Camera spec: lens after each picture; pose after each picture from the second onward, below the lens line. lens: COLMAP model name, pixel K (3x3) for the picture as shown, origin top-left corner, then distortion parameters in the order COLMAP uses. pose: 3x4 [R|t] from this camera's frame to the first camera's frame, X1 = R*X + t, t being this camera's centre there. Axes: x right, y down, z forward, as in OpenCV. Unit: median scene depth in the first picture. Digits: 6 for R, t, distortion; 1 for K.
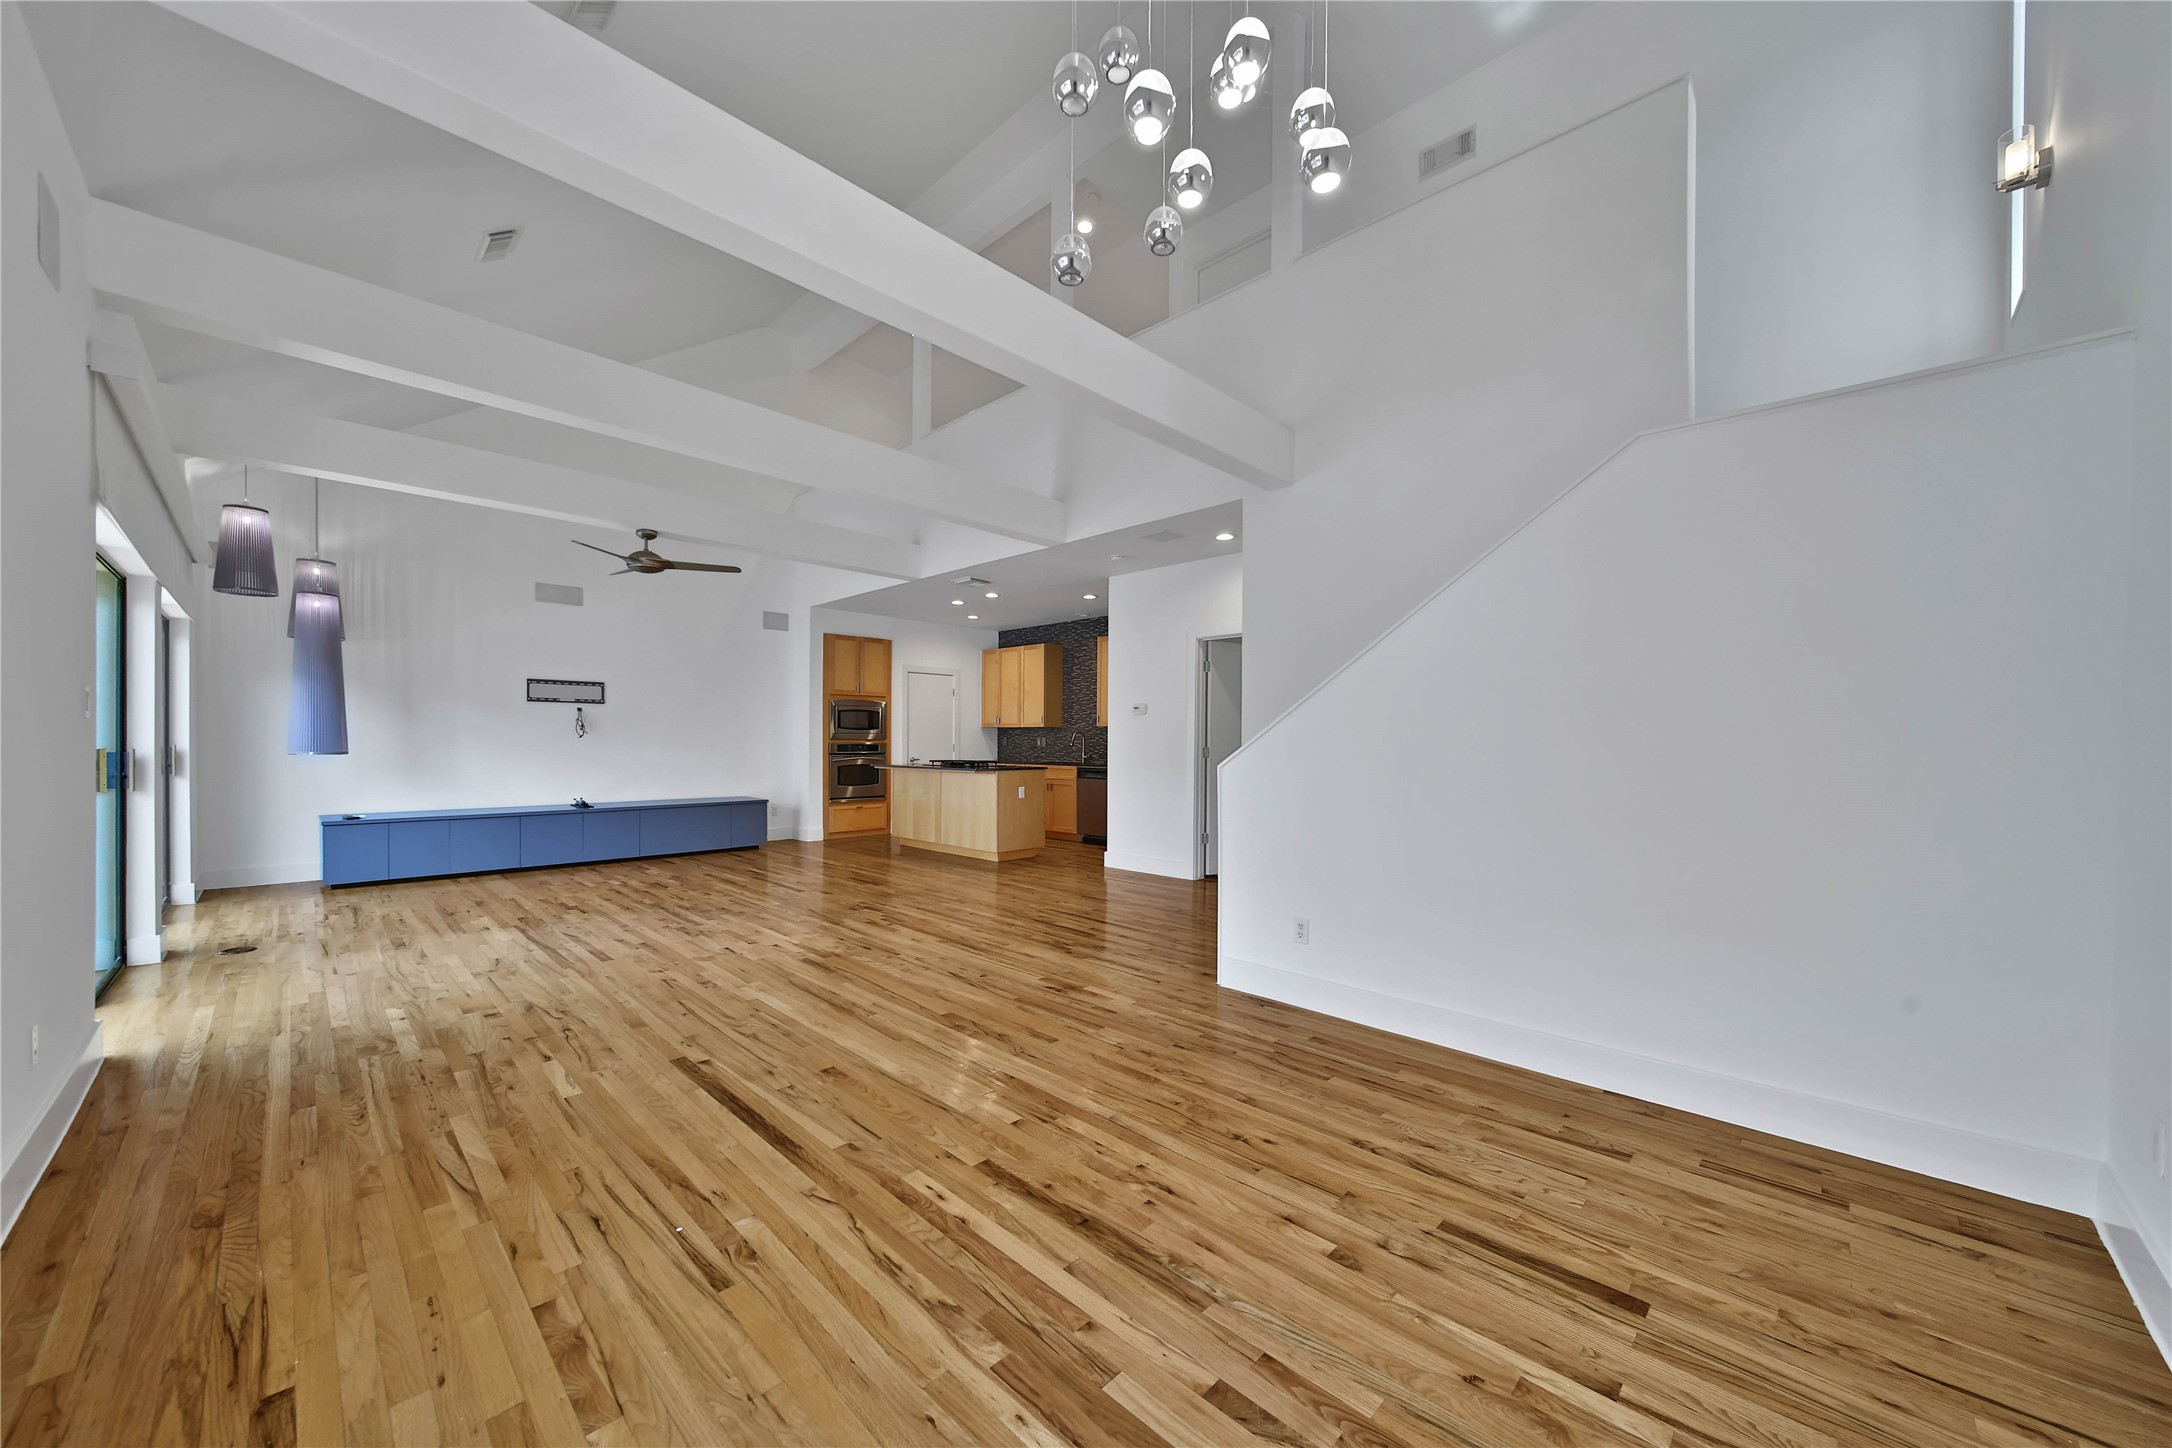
lens RADIAL K [[782.0, 0, 1089.7], [0, 782.0, 743.2], [0, 0, 1]] dist [-0.001582, -0.000343]
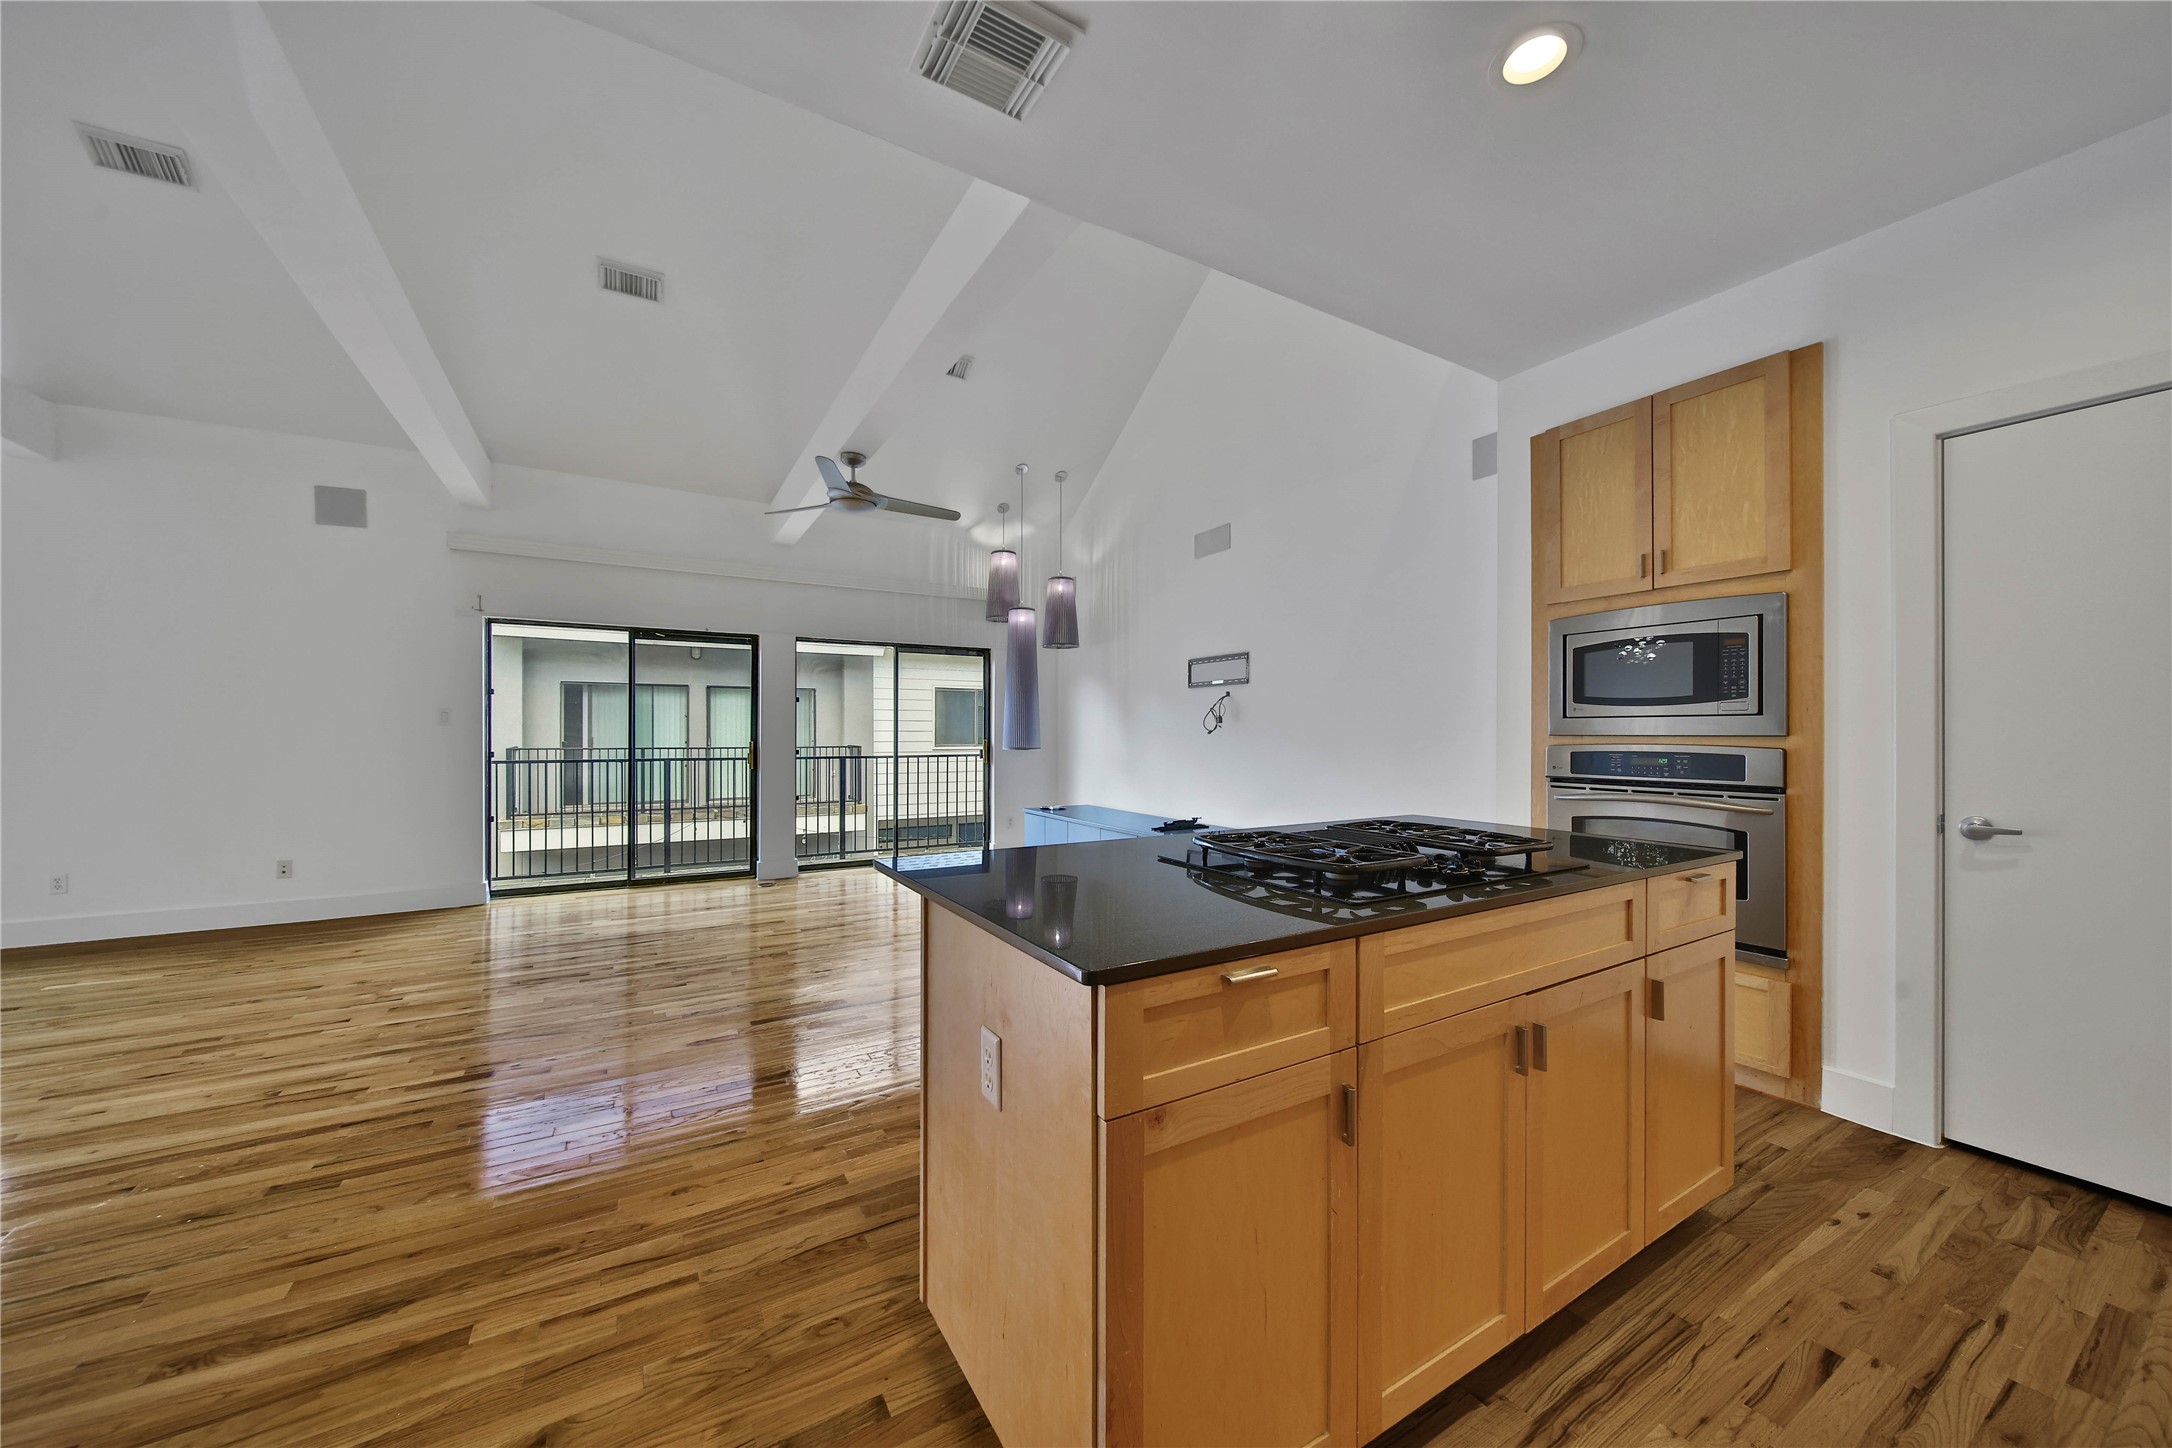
lens RADIAL K [[769.3, 0, 1082.5], [0, 769.3, 734.0], [0, 0, 1]] dist [0.000399, -0.001525]
pose [[-0.264137, -0.002546, -0.964482, 0.123559], [-0.004364, 0.999989, -0.001445, -0.010832], [0.964475, 0.003827, -0.264145, 2.179490]]
